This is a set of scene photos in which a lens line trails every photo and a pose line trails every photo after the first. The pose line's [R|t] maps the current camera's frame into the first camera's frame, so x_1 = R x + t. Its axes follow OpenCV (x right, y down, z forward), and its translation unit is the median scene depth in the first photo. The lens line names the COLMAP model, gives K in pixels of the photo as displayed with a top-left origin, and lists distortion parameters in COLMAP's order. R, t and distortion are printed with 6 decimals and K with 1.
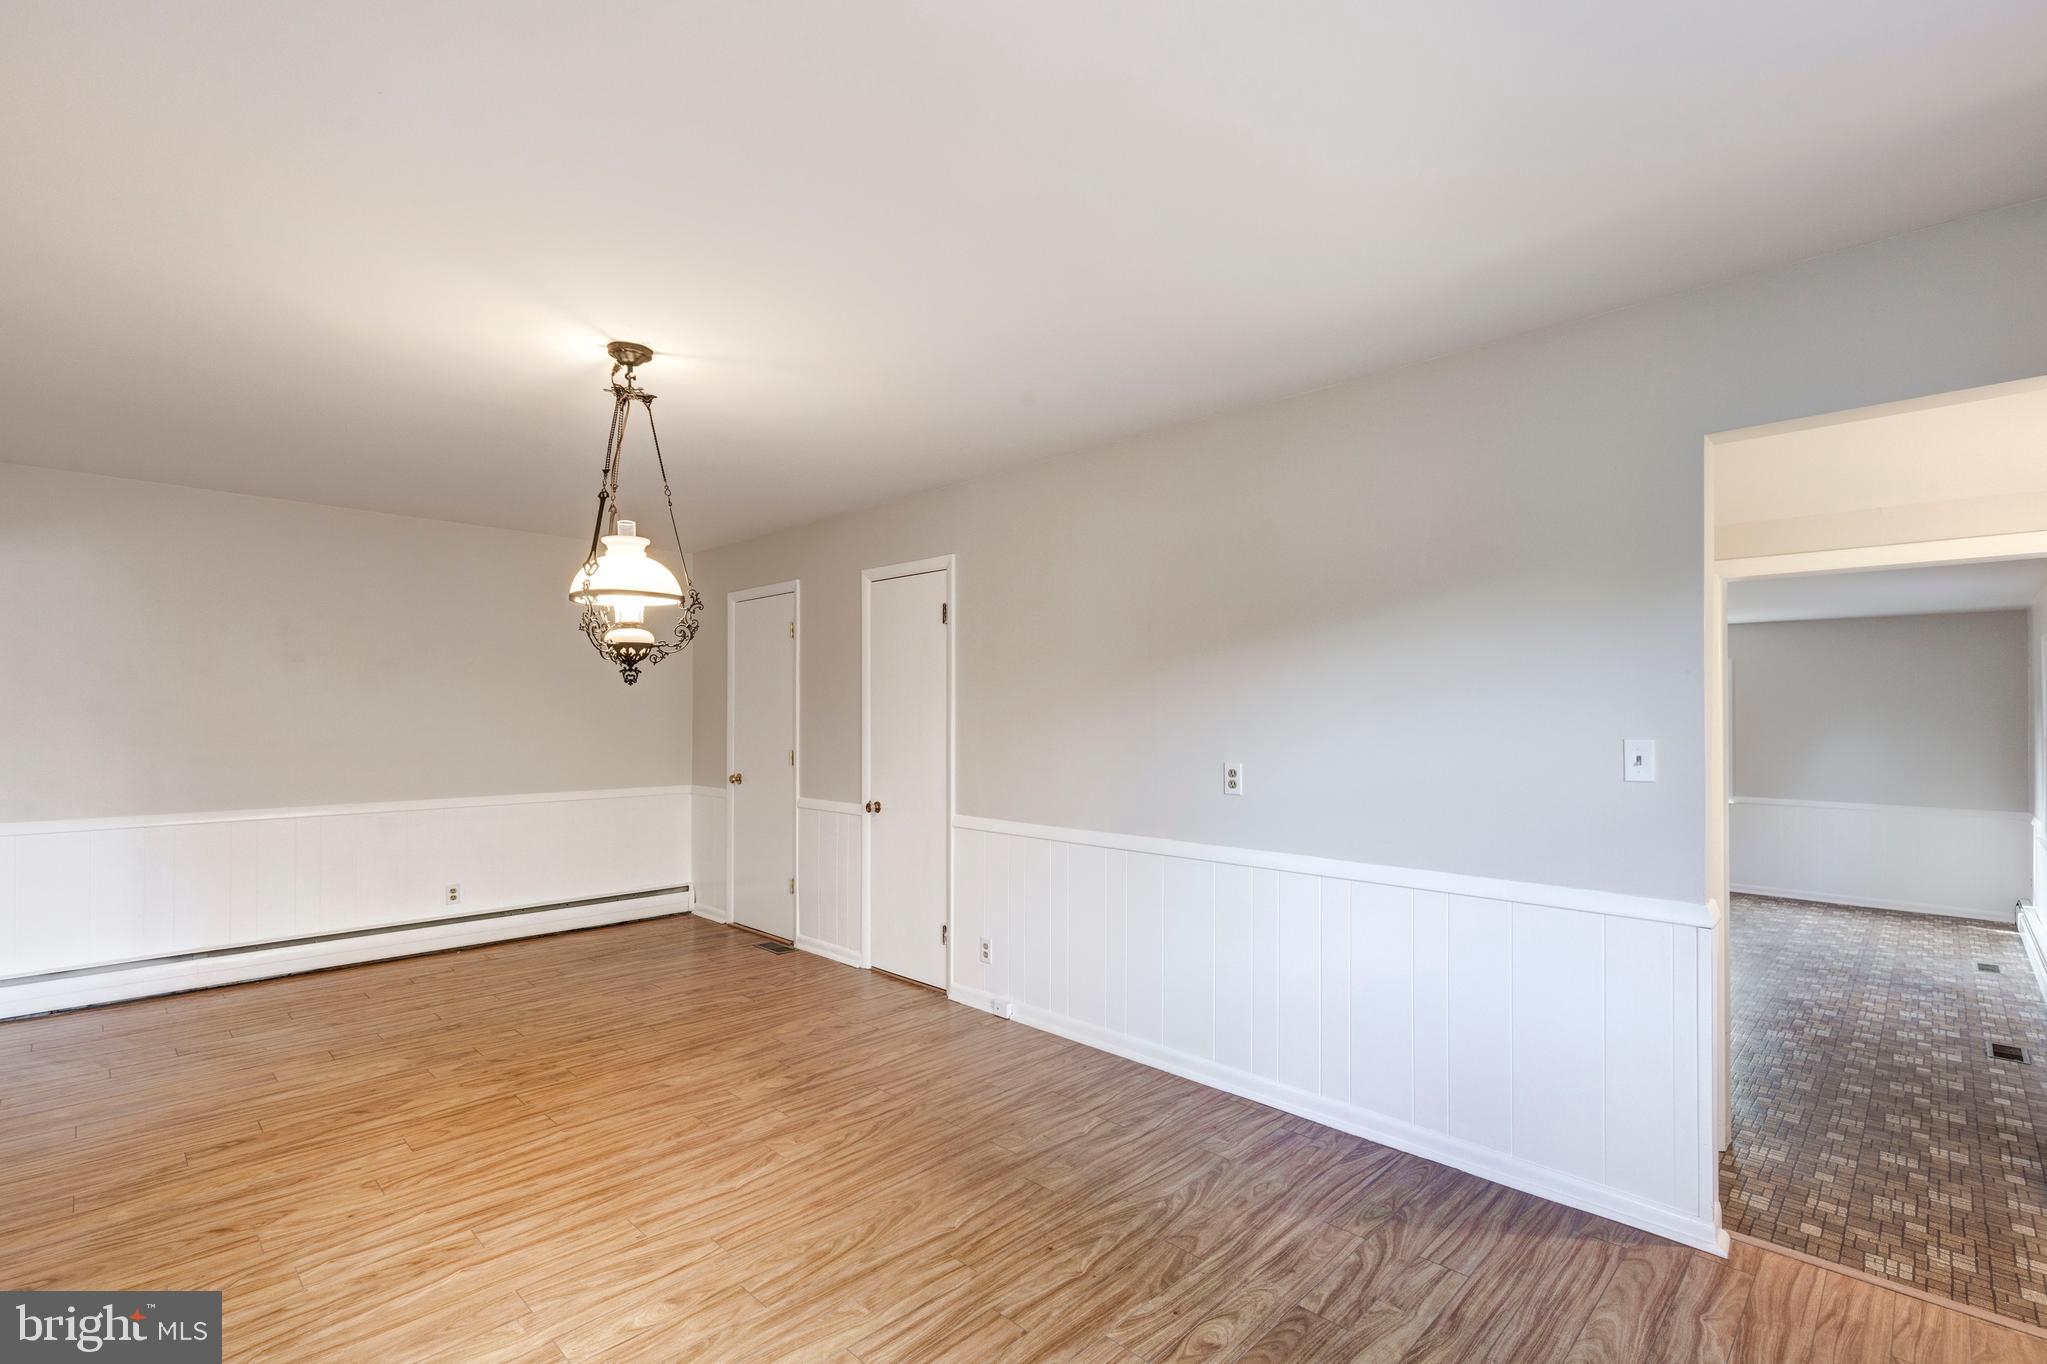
lens RADIAL K [[935.9, 0, 1011.2], [0, 935.9, 703.6], [0, 0, 1]] dist [0.000381, 0.000510]
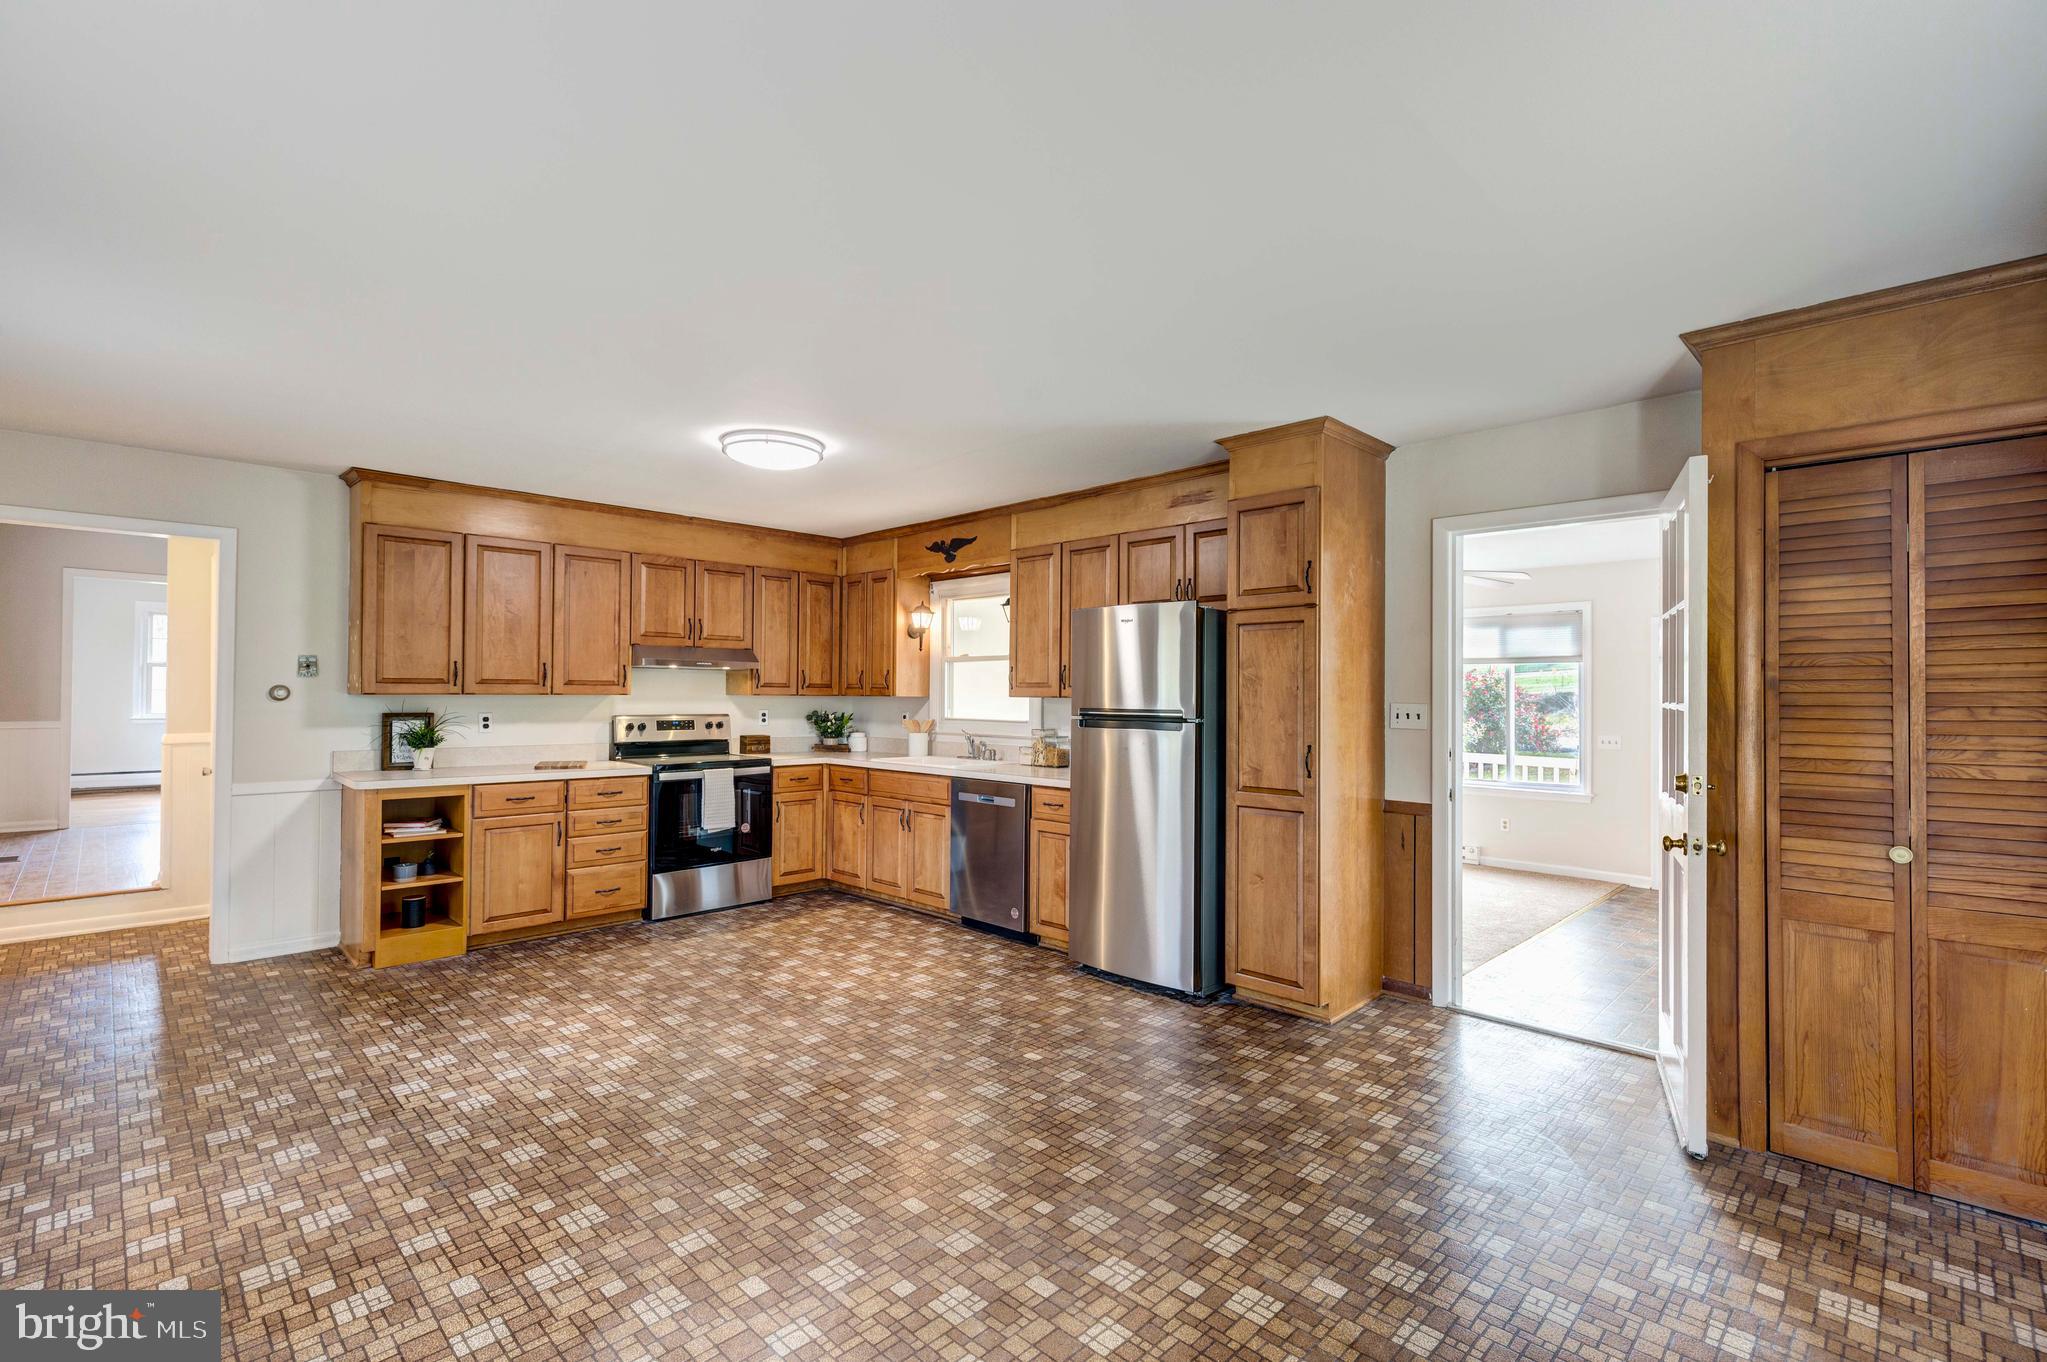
lens RADIAL K [[914.2, 0, 1030.6], [0, 914.2, 688.5], [0, 0, 1]] dist [0.002674, -0.000401]
pose [[0.002748, -0.011173, -0.999934, 1.804714], [0.007455, 0.999910, -0.011152, 0.090879], [0.999968, -0.007424, 0.002831, 1.879740]]
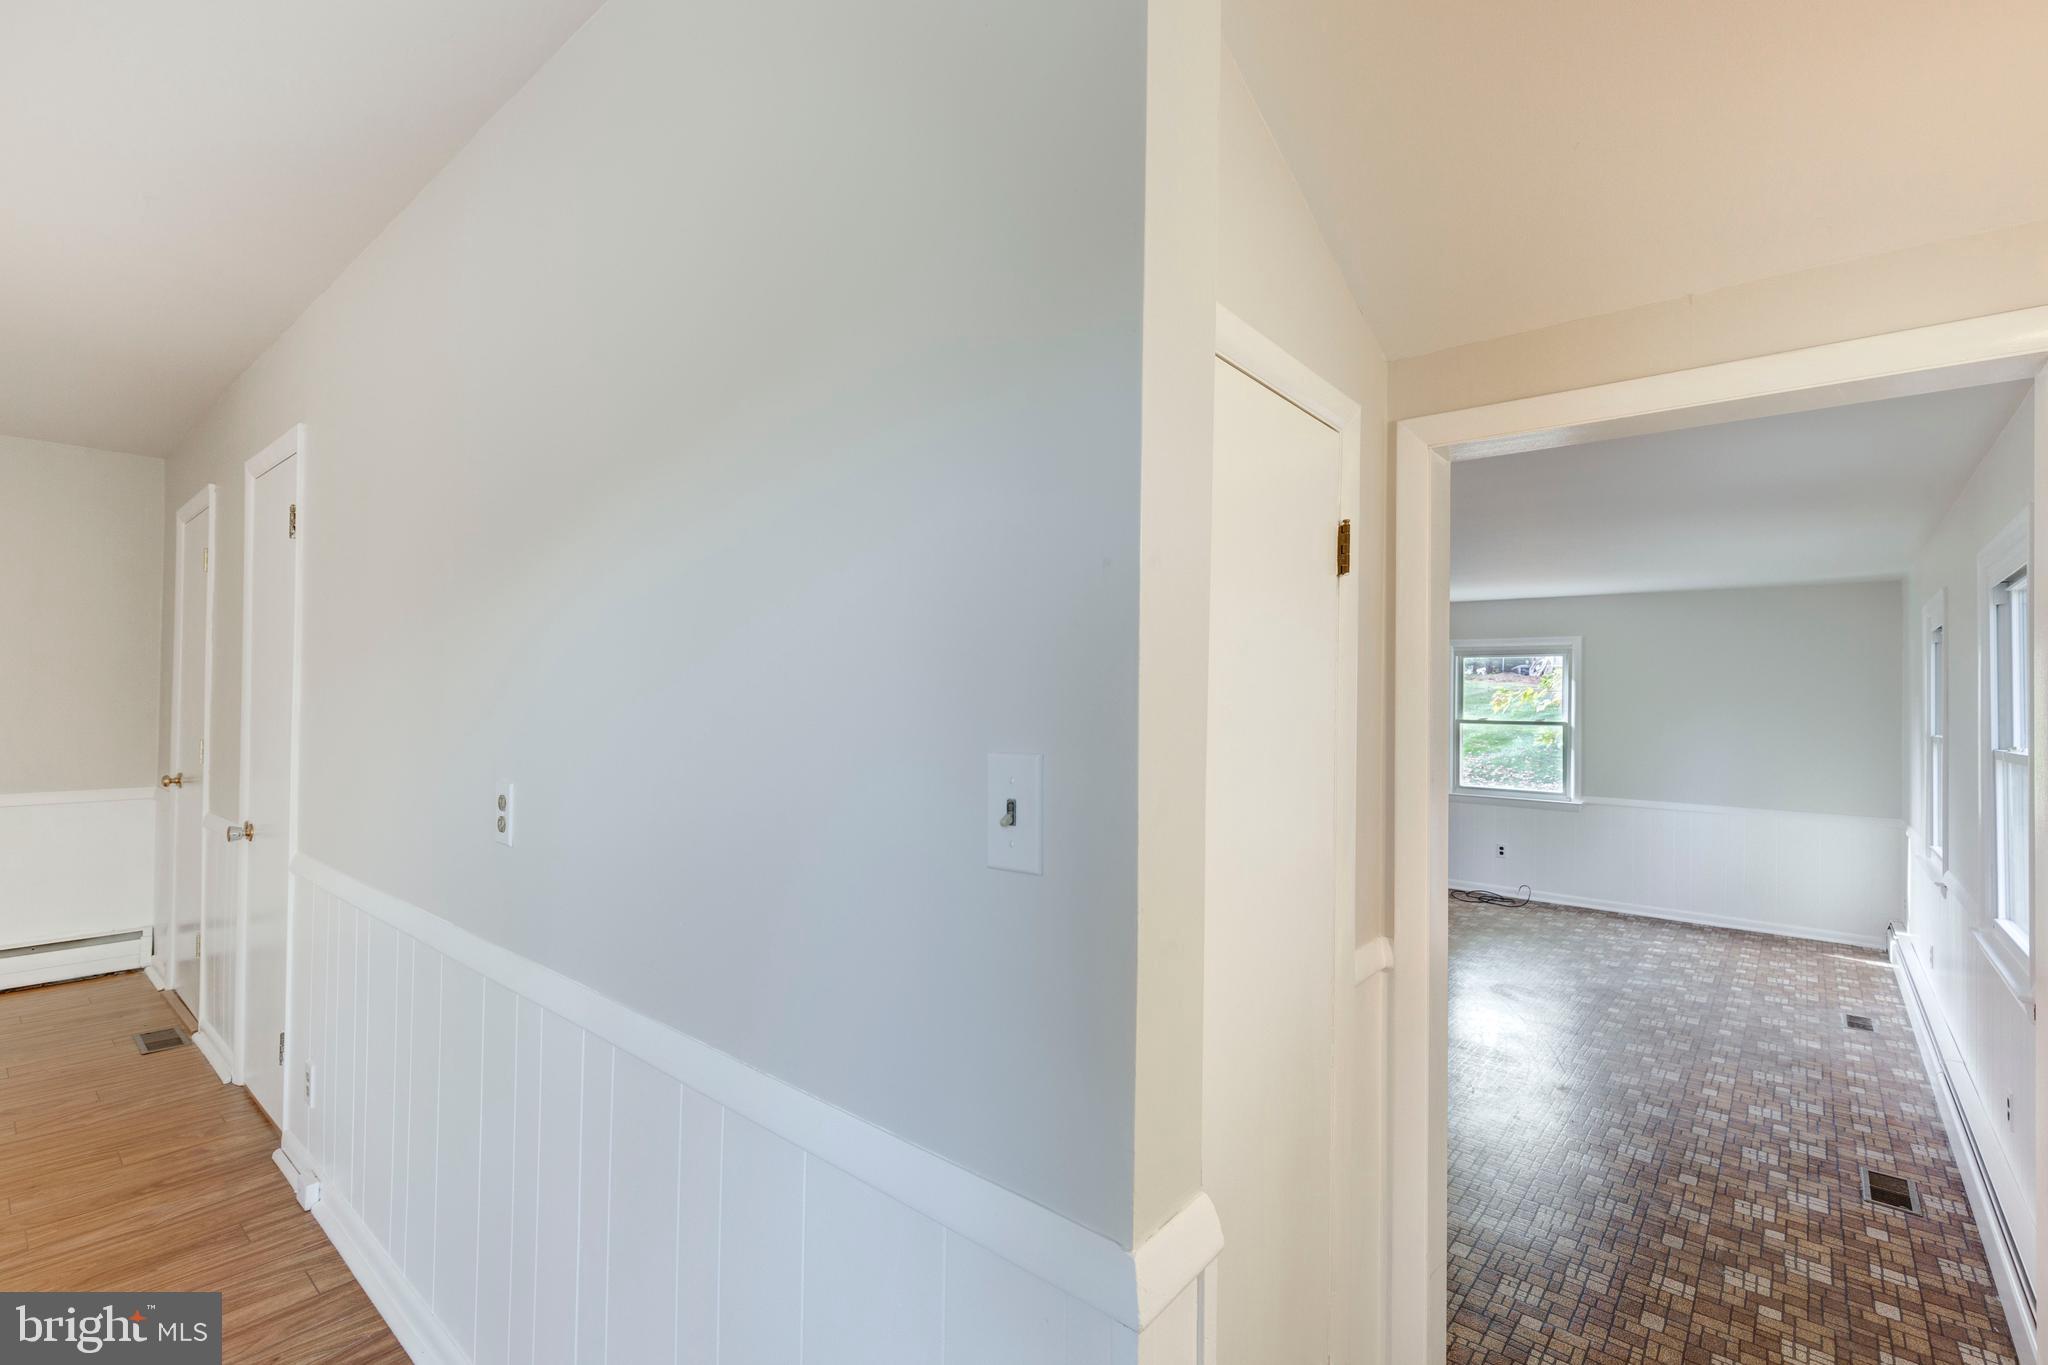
lens RADIAL K [[929.1, 0, 1025.4], [0, 929.1, 696.8], [0, 0, 1]] dist [0.004871, -0.000181]
pose [[0.996521, 0.010023, 0.082736, 0.408615], [-0.011018, 0.999872, 0.011585, 0.007654], [-0.082609, -0.012457, 0.996504, 0.412406]]
